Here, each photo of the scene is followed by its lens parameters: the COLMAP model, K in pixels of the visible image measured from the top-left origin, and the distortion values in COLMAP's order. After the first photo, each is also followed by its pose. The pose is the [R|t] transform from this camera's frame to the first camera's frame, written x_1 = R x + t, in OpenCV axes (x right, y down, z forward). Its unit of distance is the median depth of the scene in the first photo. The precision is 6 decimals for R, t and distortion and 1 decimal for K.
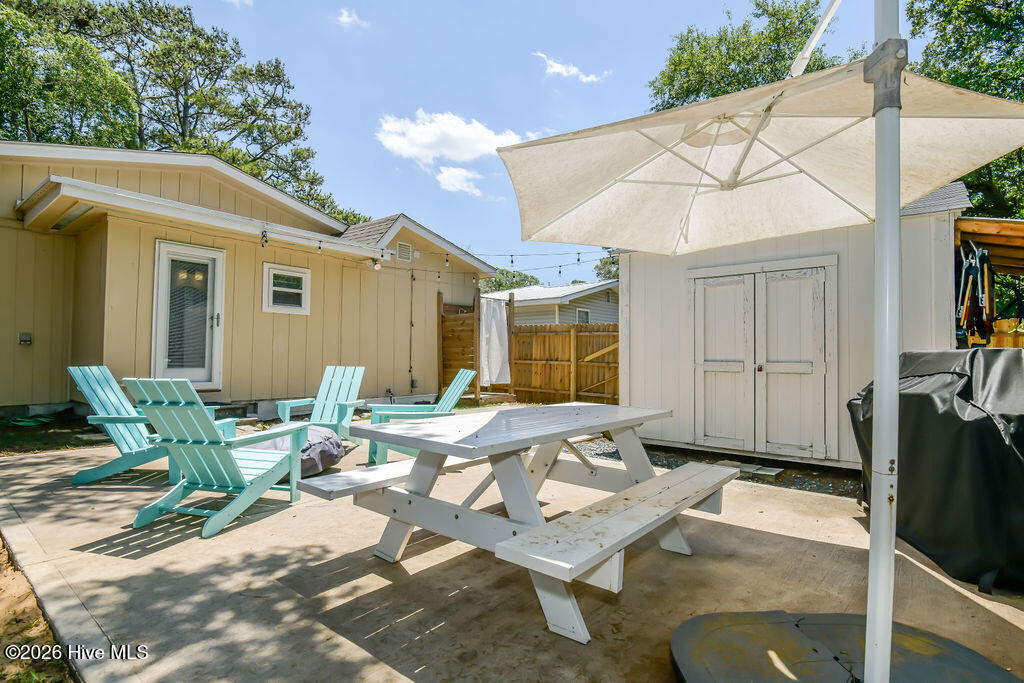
lens RADIAL K [[509.3, 0, 510.7], [0, 509.3, 342.6], [0, 0, 1]] dist [-0.010812, -0.006419]
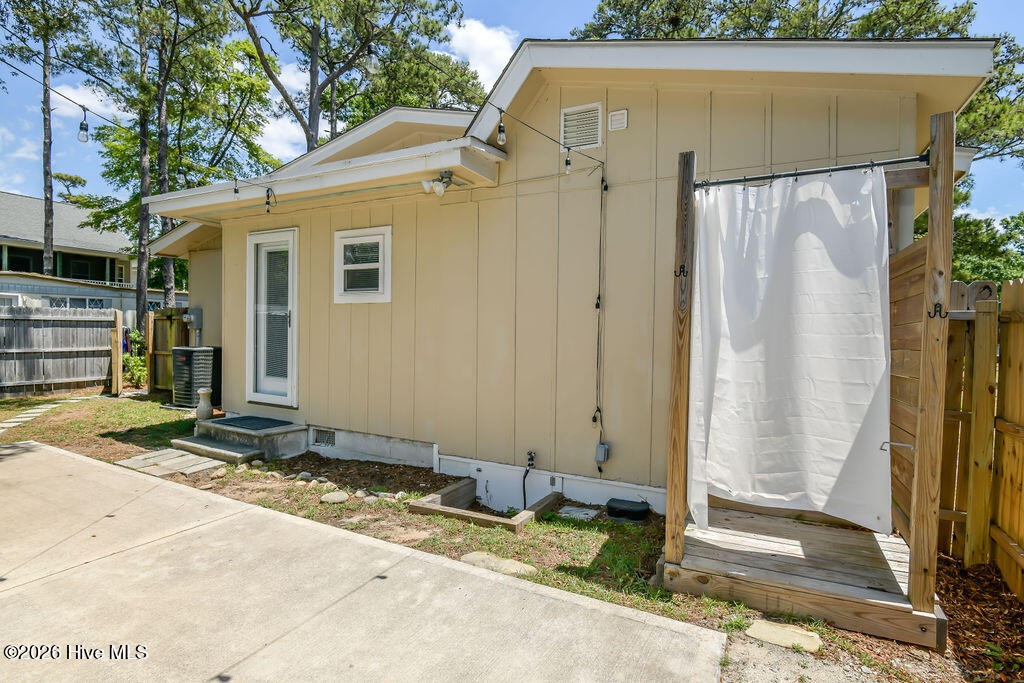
lens RADIAL K [[515.7, 0, 509.4], [0, 515.7, 341.5], [0, 0, 1]] dist [-0.015092, -0.007166]
pose [[0.184169, 0.013416, -0.982803, 0.238952], [0.014532, 0.999760, 0.016370, -0.016813], [0.982787, -0.017297, 0.183930, 1.079221]]
